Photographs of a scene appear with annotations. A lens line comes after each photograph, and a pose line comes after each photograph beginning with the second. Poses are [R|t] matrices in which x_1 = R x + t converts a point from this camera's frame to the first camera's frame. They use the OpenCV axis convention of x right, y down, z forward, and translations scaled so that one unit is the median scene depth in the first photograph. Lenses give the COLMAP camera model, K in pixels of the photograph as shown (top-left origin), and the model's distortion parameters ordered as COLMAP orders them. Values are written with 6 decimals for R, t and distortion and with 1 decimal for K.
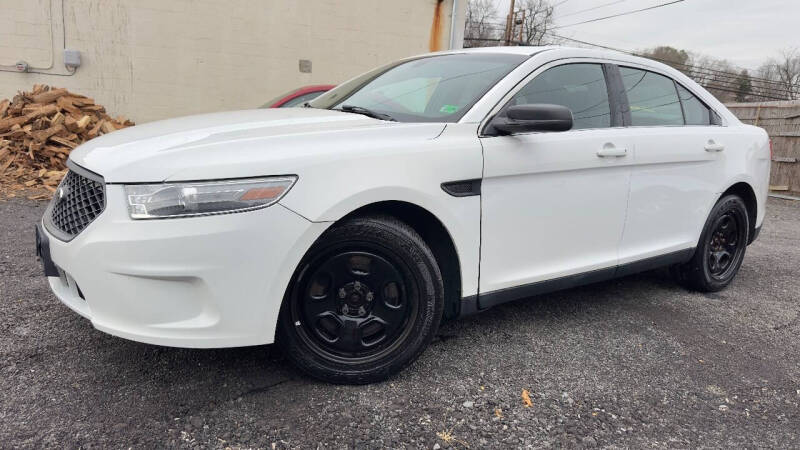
lens RADIAL K [[563.3, 0, 400.0], [0, 563.3, 225.0], [0, 0, 1]] dist [0.069773, -0.092984]
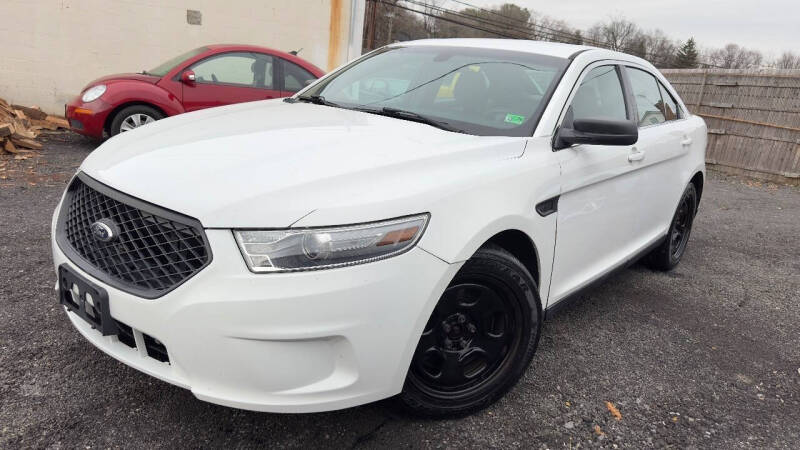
lens RADIAL K [[563.3, 0, 400.0], [0, 563.3, 225.0], [0, 0, 1]] dist [0.069773, -0.092984]
pose [[0.968808, -0.037333, 0.244985, -0.398013], [0.016098, 0.995980, 0.088114, -0.131230], [-0.247290, -0.081422, 0.965515, 0.119074]]
